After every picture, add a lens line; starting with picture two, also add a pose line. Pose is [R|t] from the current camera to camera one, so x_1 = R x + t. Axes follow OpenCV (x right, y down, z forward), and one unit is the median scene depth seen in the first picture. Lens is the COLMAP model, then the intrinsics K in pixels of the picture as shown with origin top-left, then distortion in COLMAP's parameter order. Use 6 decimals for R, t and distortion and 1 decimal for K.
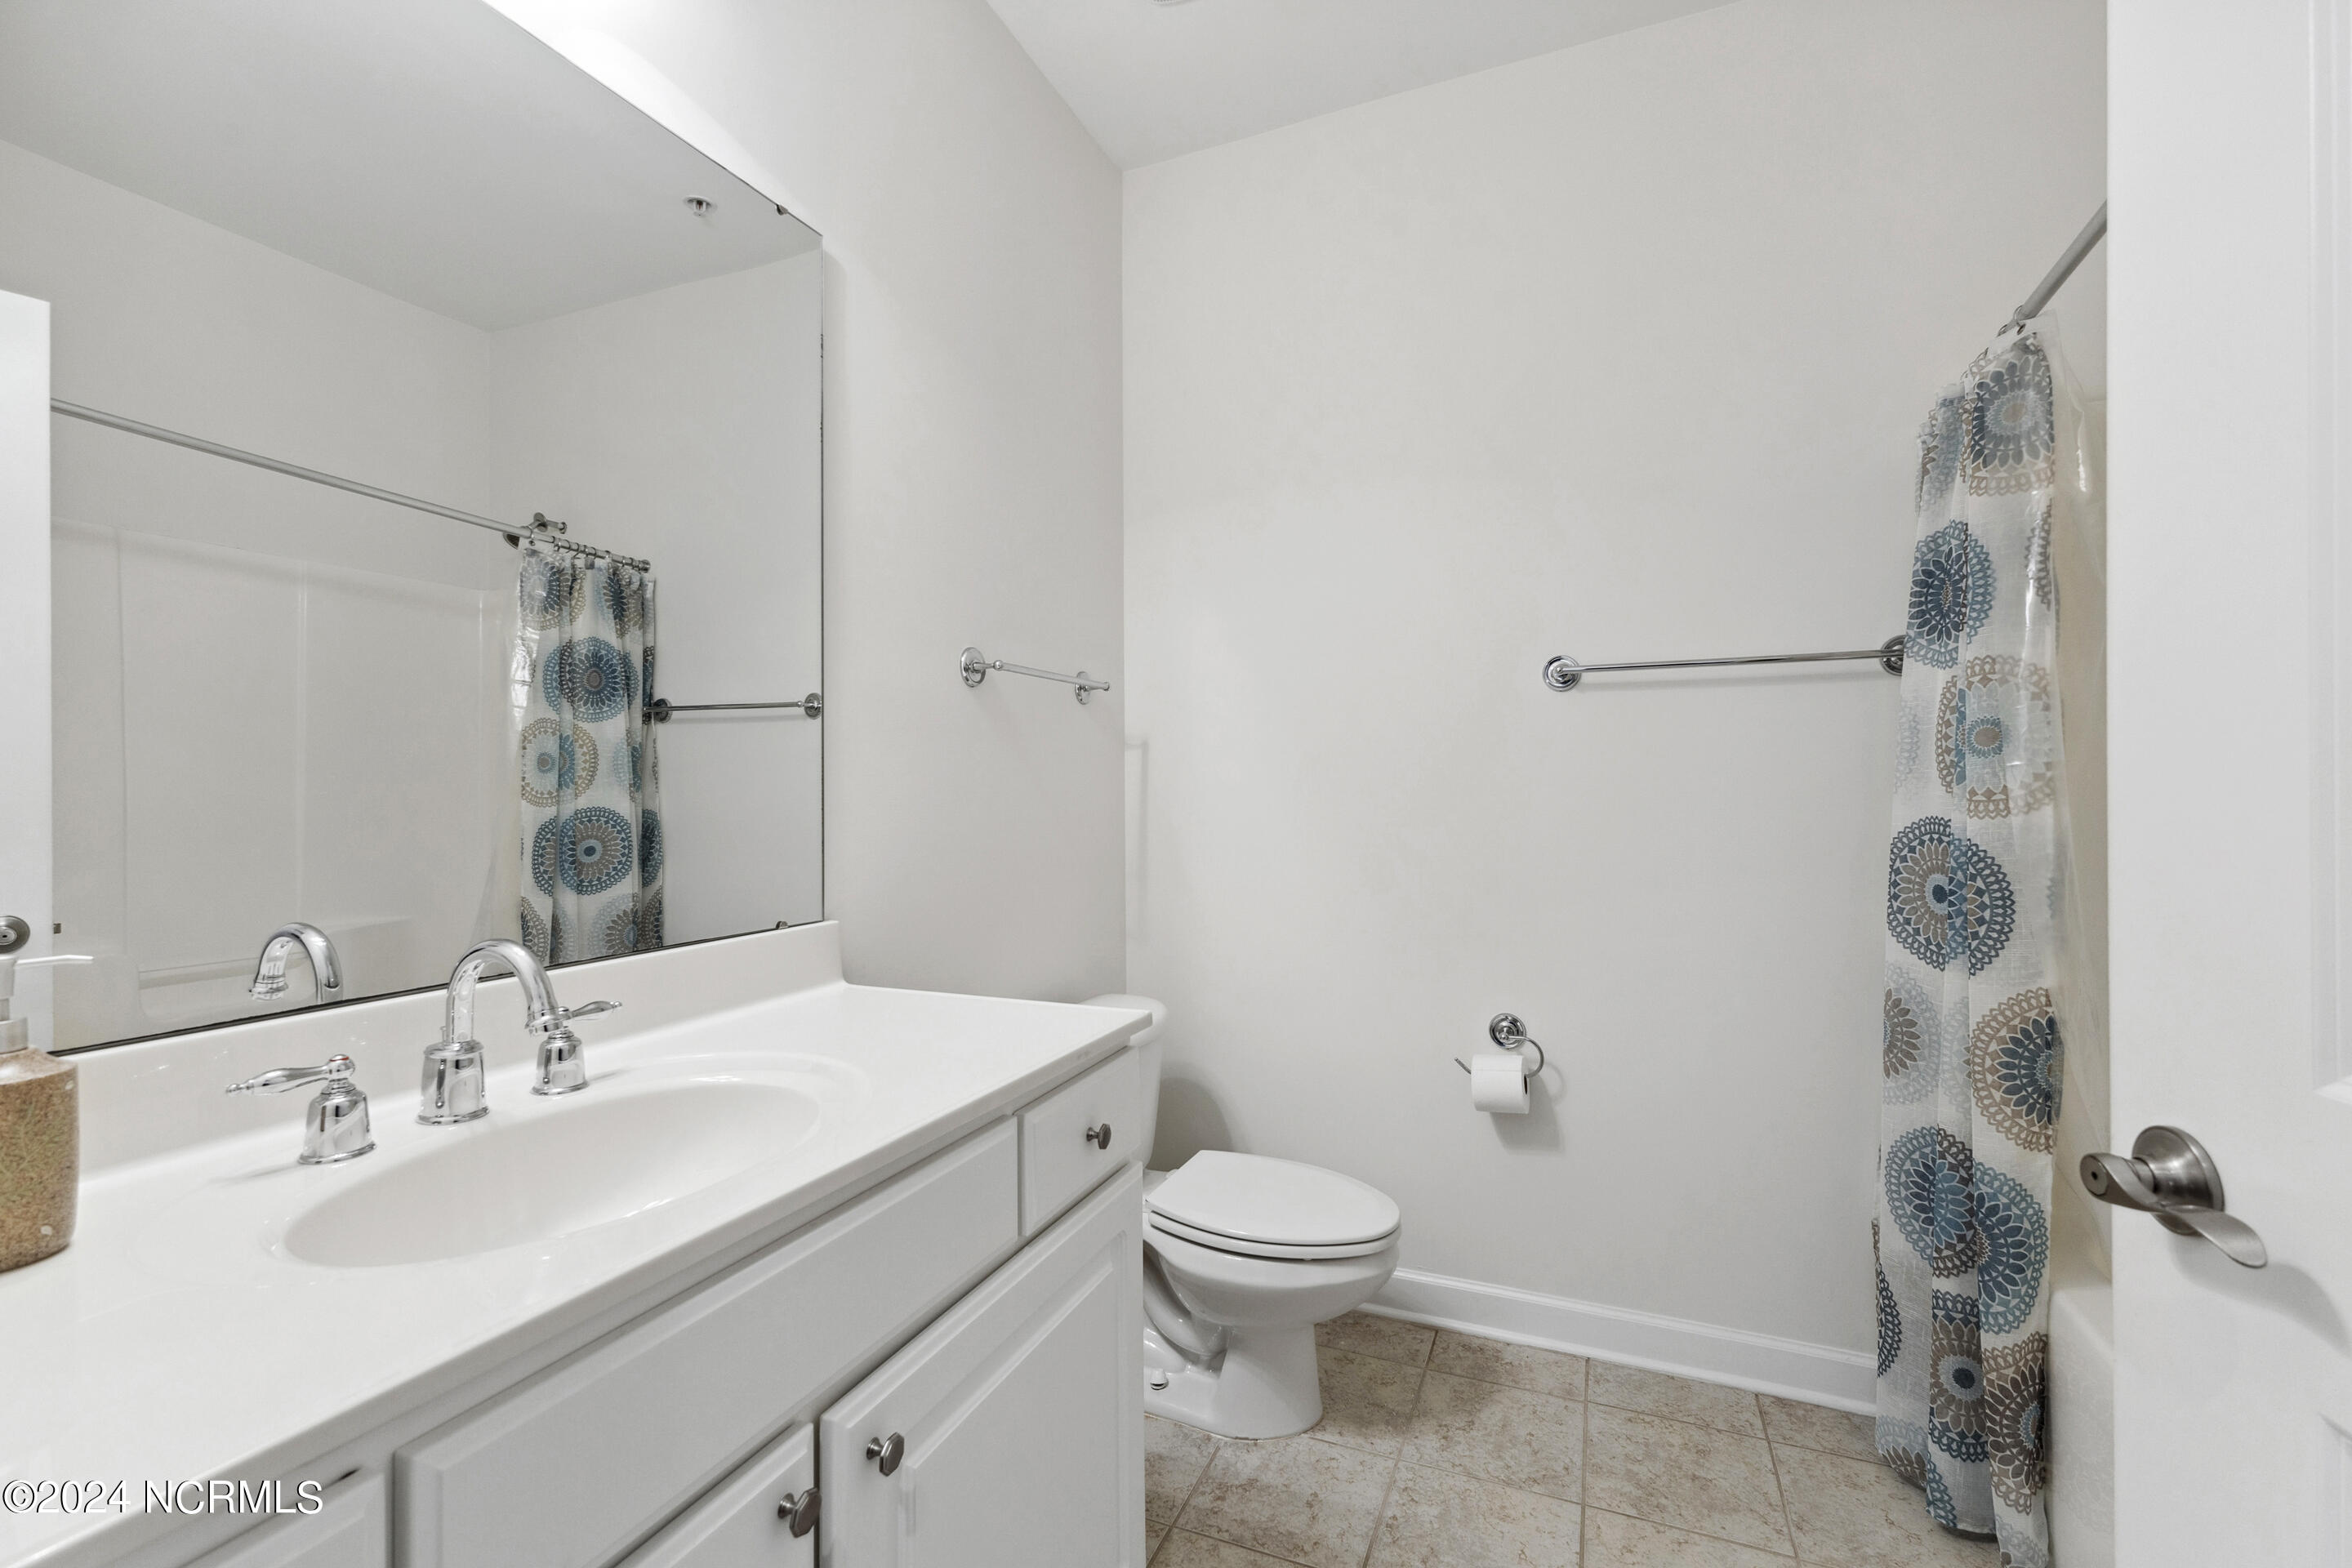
lens RADIAL K [[1032.1, 0, 1185.7], [0, 1032.1, 784.6], [0, 0, 1]] dist [0.011852, 0.000039]
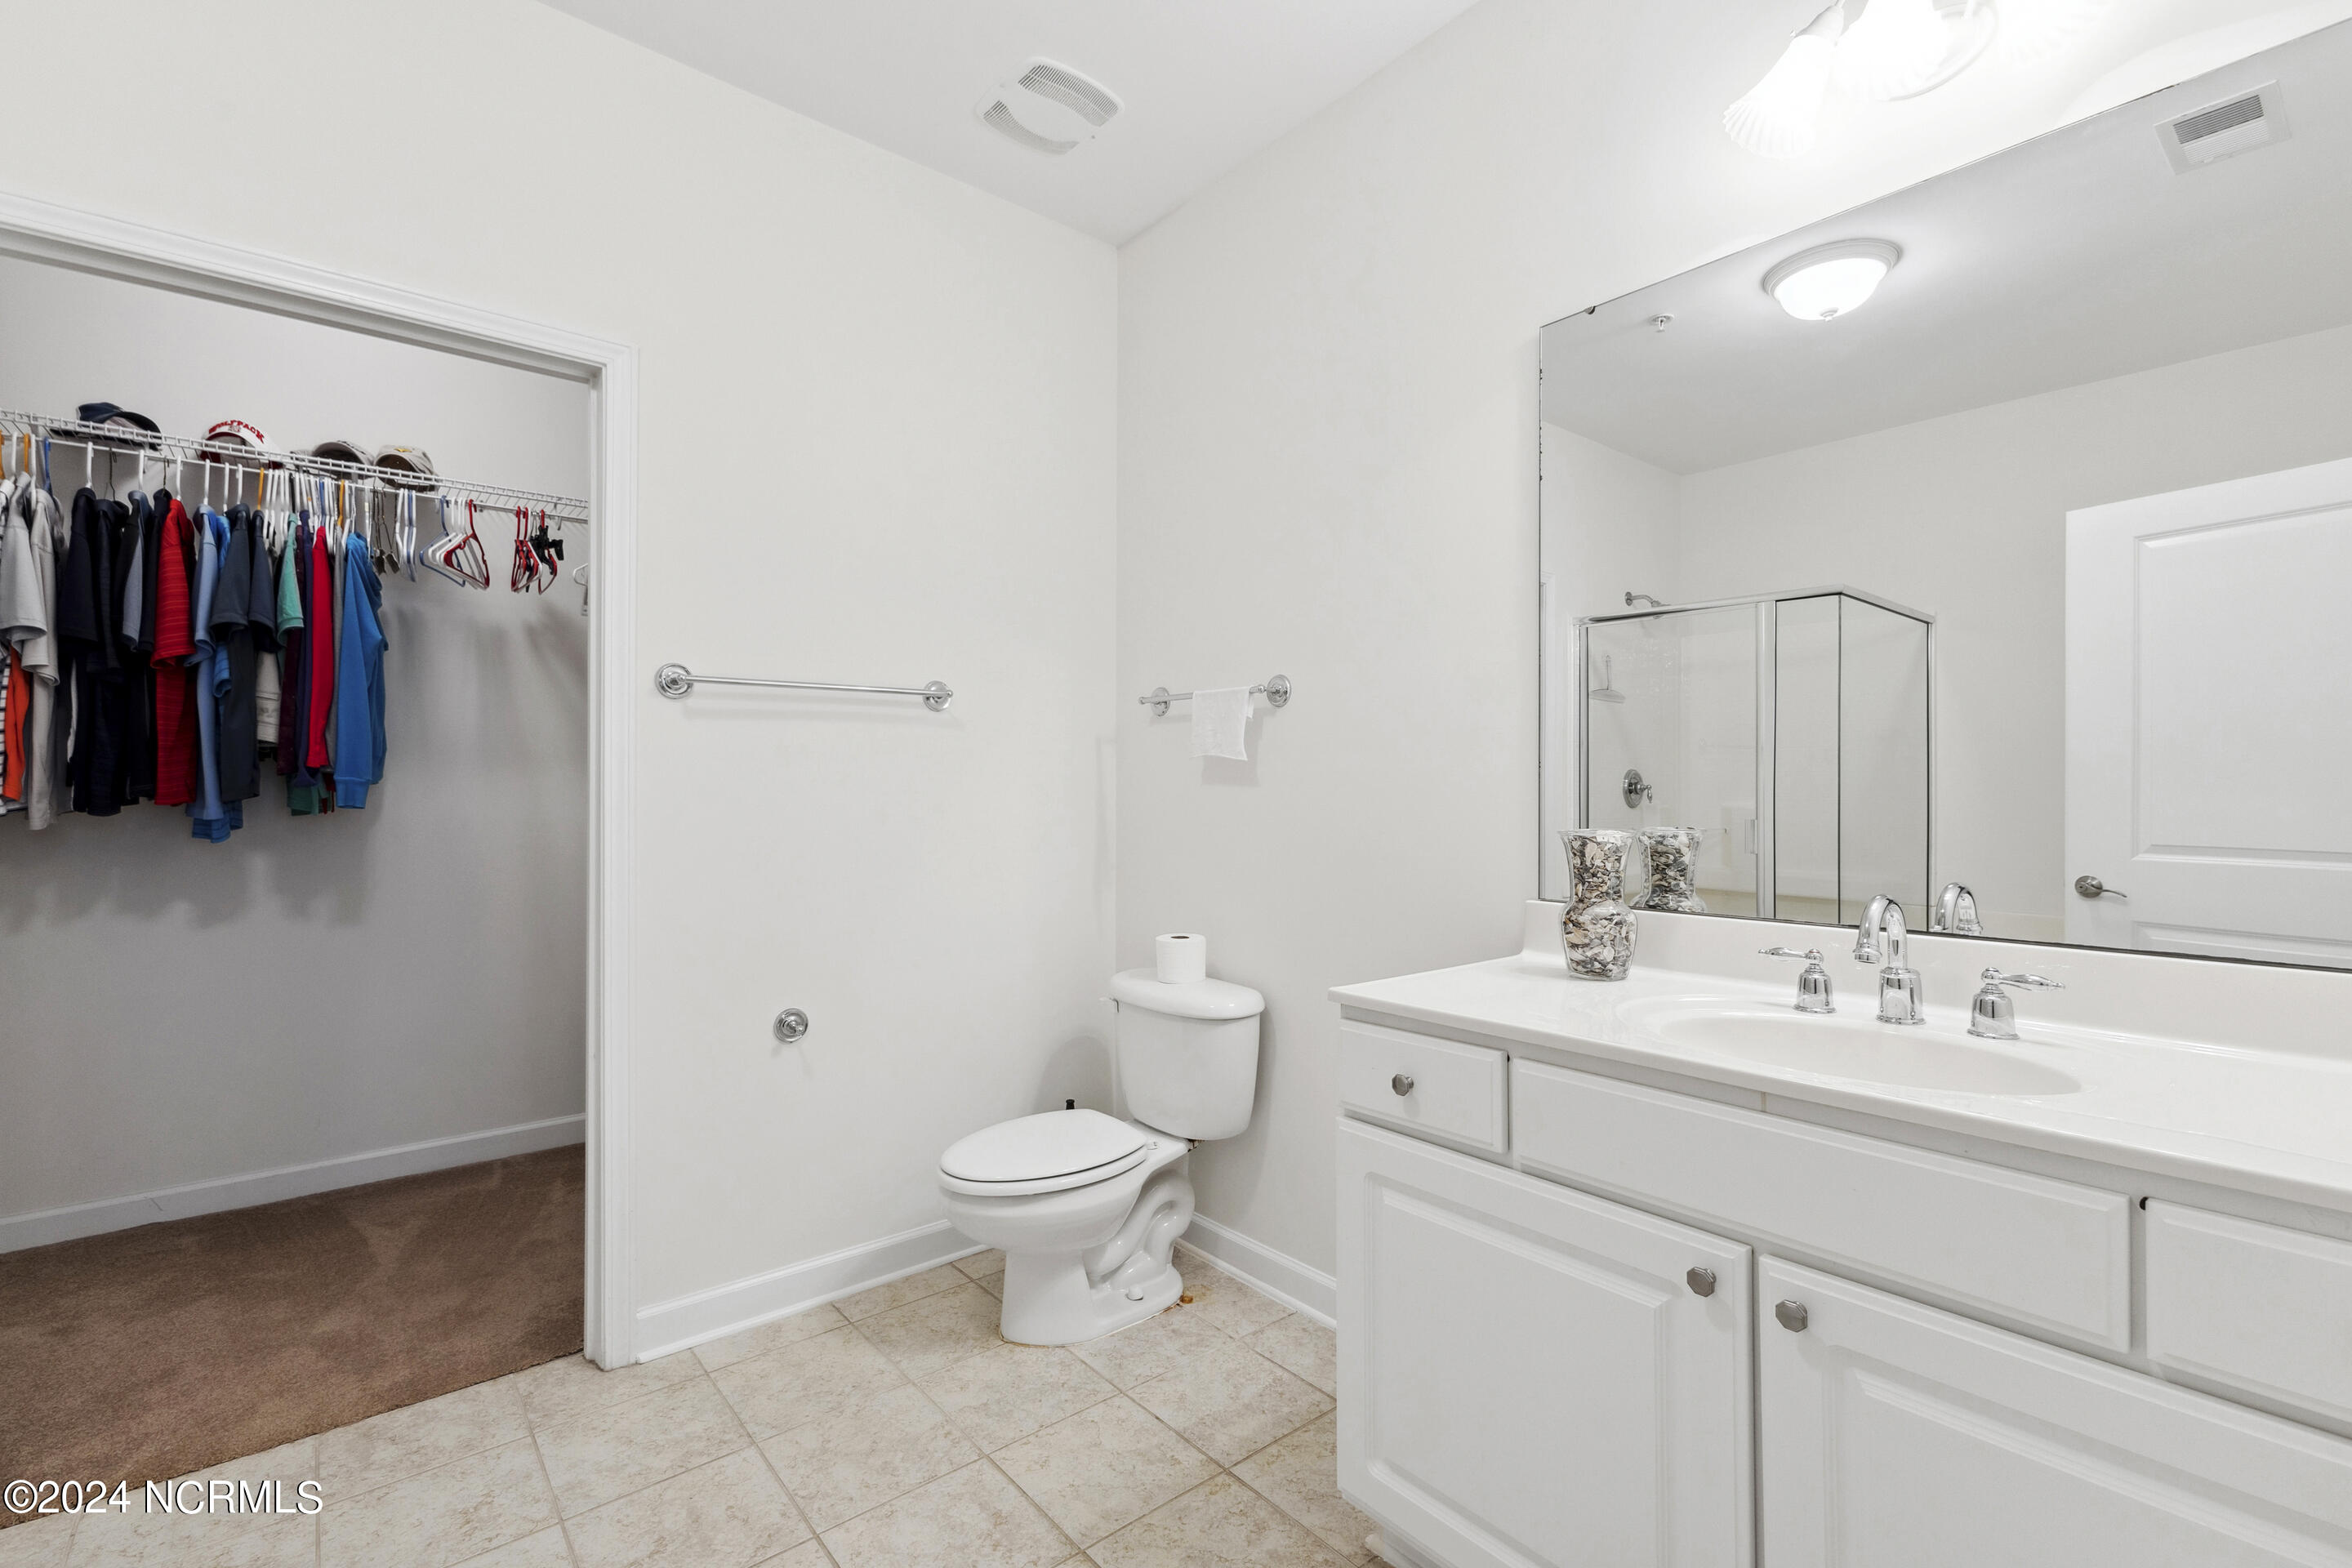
lens RADIAL K [[1024.0, 0, 1183.3], [0, 1024.0, 794.4], [0, 0, 1]] dist [0.007484, -0.000205]
pose [[-0.470223, 0.001709, -0.882546, 0.932421], [0.001858, 0.999998, 0.000947, 0.003155], [0.882546, -0.001194, -0.470225, 0.755085]]
